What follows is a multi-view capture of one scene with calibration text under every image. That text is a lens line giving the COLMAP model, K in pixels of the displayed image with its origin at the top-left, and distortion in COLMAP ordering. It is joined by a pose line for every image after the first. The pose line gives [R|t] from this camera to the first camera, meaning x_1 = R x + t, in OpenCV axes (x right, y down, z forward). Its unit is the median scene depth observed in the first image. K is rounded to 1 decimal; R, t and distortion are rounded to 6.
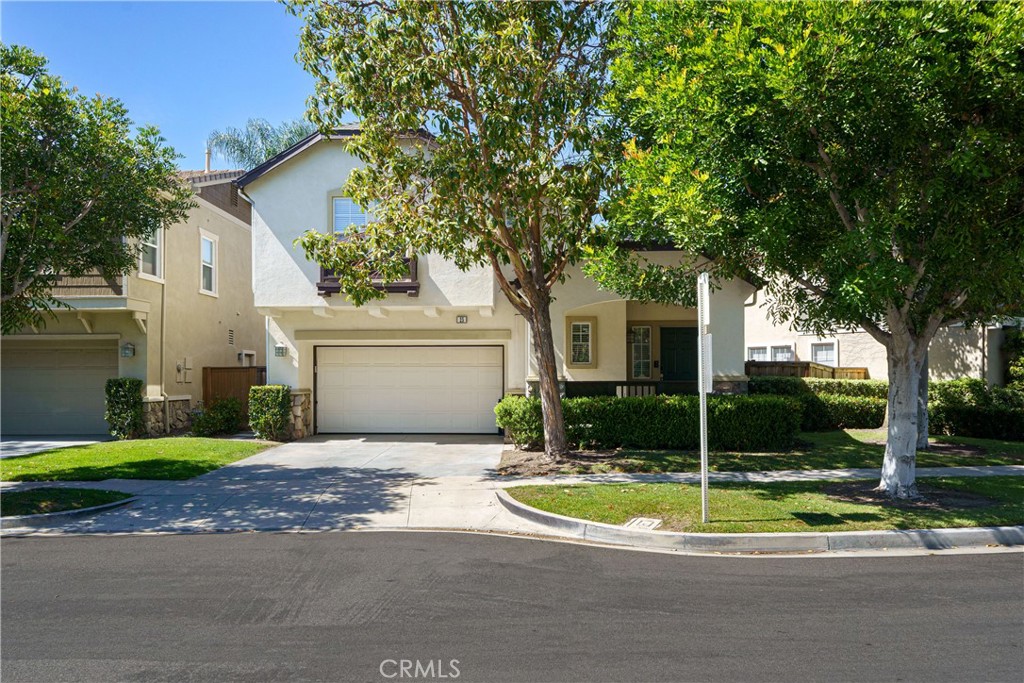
lens RADIAL K [[704.7, 0, 512.7], [0, 704.7, 345.0], [0, 0, 1]] dist [0.003033, 0.000258]
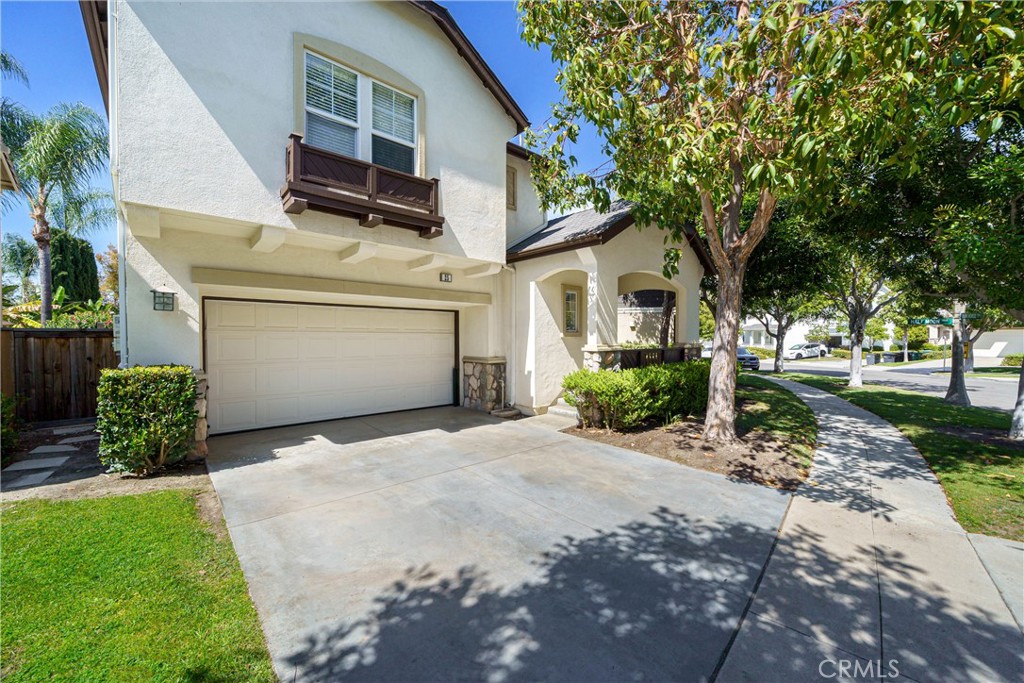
lens RADIAL K [[394.4, 0, 511.2], [0, 394.4, 339.3], [0, 0, 1]] dist [0.000503, 0.000009]
pose [[0.730308, -0.002201, 0.683115, -0.337301], [-0.032186, 0.998773, 0.037627, 0.017835], [-0.682360, -0.049466, 0.729341, 0.599299]]
